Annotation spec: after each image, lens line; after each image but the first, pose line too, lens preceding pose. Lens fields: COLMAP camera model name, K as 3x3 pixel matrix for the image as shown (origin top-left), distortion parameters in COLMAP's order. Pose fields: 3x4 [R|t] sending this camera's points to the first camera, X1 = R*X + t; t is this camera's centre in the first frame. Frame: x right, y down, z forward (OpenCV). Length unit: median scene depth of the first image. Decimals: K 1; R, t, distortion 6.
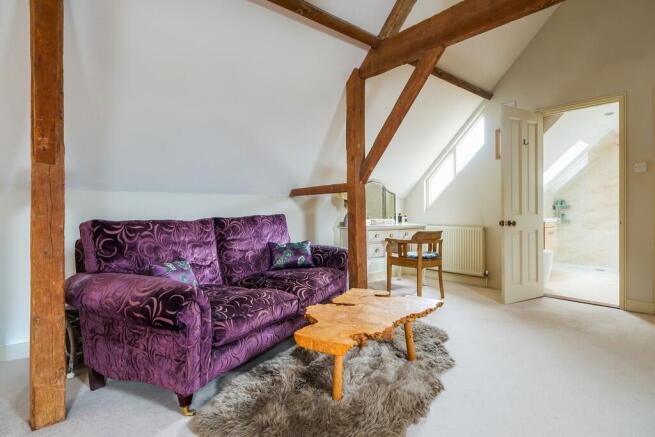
lens RADIAL K [[348.8, 0, 329.3], [0, 348.8, 220.9], [0, 0, 1]] dist [0.000295, -0.000128]
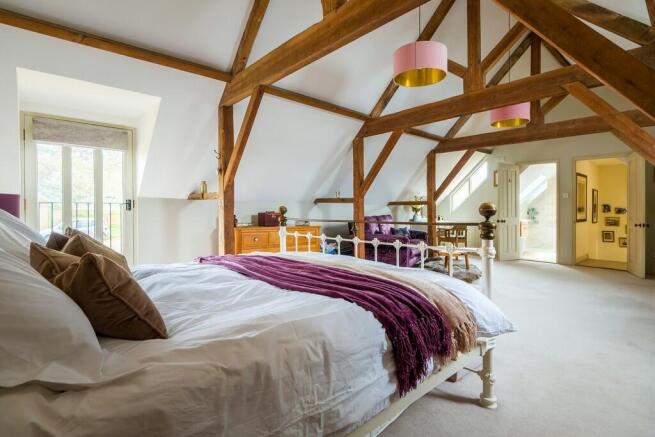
lens RADIAL K [[314.9, 0, 325.3], [0, 314.9, 214.9], [0, 0, 1]] dist [0.001388, 0.000048]
pose [[0.999768, 0.015127, -0.015341, -0.415947], [-0.015389, 0.999735, -0.017134, 0.014910], [0.015077, 0.017366, 0.999736, -0.729477]]
